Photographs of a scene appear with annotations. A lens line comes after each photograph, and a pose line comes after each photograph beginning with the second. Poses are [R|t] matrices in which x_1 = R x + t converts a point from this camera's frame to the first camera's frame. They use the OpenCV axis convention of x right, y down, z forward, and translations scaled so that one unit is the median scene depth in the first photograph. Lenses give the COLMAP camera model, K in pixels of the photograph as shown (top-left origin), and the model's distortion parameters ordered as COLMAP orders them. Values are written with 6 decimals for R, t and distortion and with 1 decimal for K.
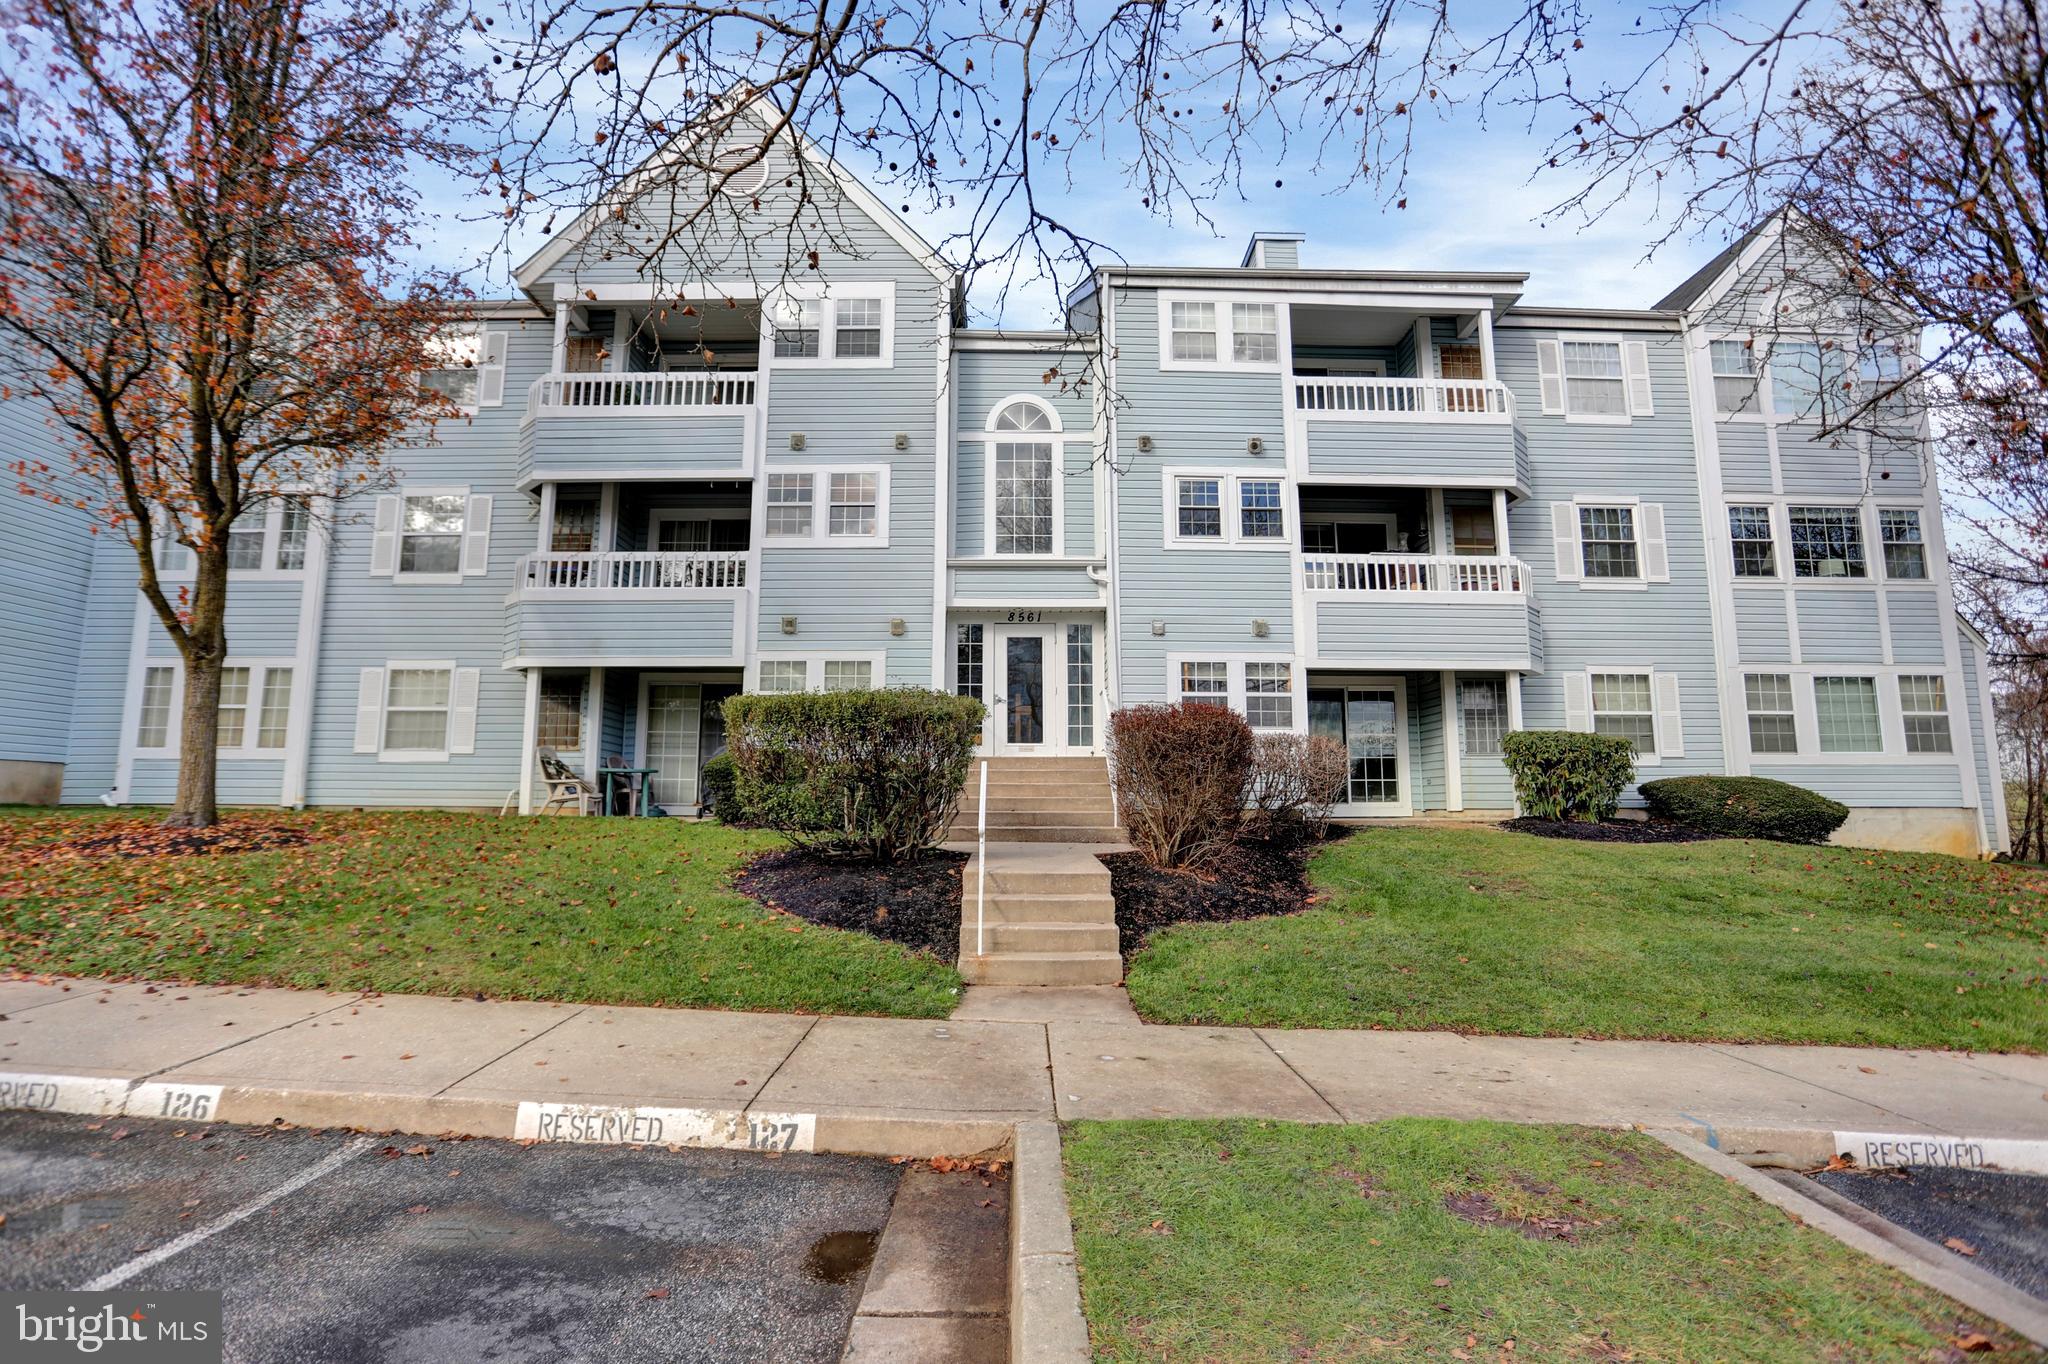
lens RADIAL K [[986.7, 0, 1022.4], [0, 986.7, 681.9], [0, 0, 1]] dist [-0.082400, 0.035293]
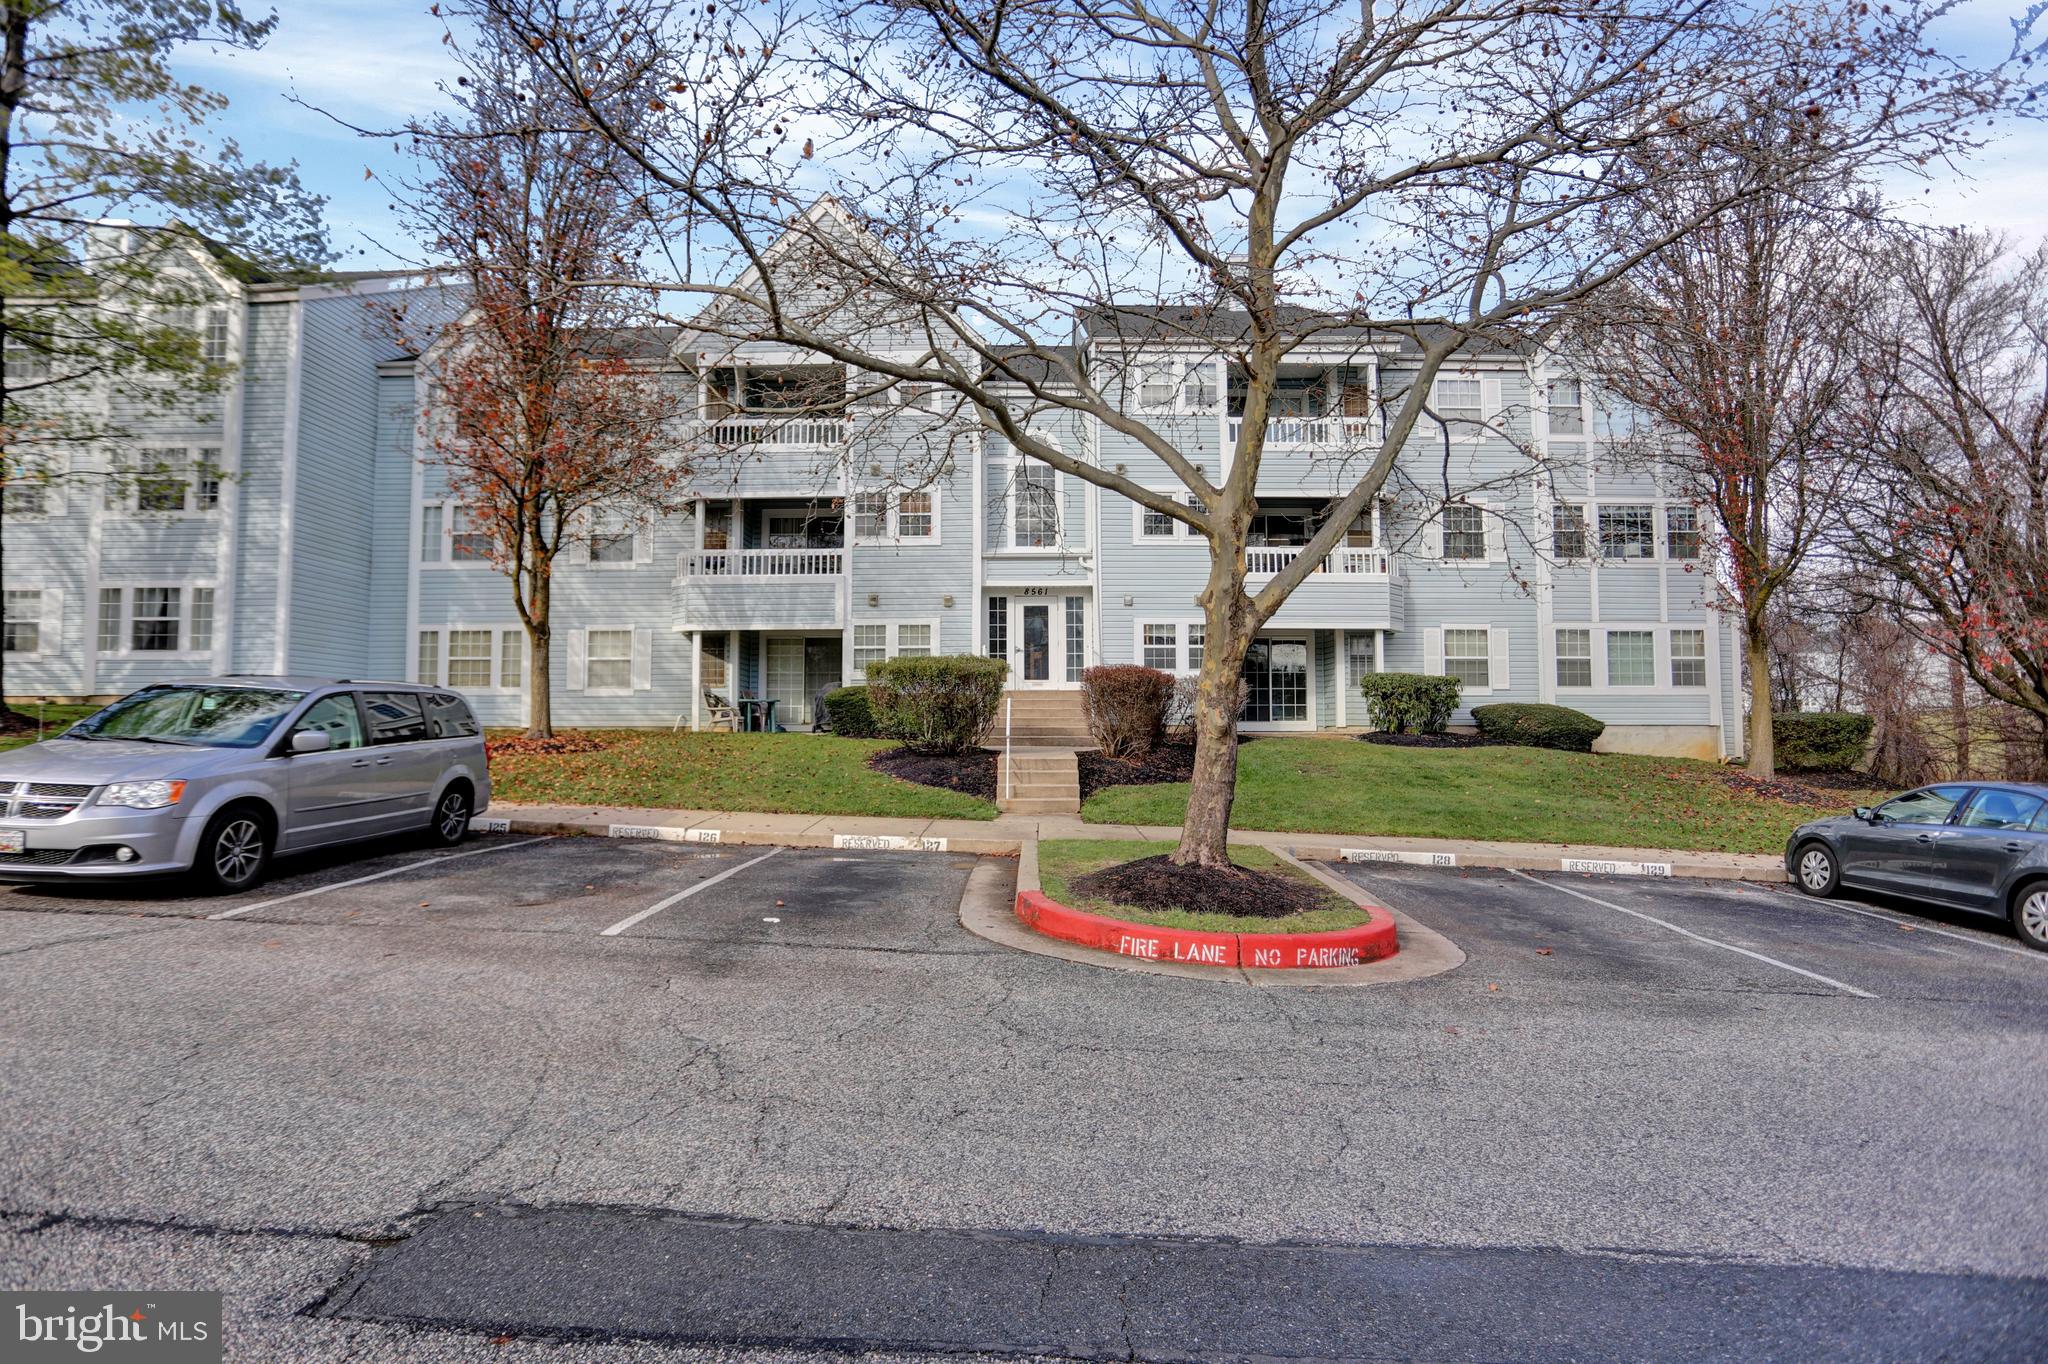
lens RADIAL K [[1063.8, 0, 1024.0], [0, 1063.8, 682.0], [0, 0, 1]] dist [-0.059364, 0.000043]
pose [[0.999738, -0.003846, -0.022582, 0.019801], [0.005745, 0.996393, 0.084661, -0.067727], [0.022175, -0.084768, 0.996154, -0.558041]]
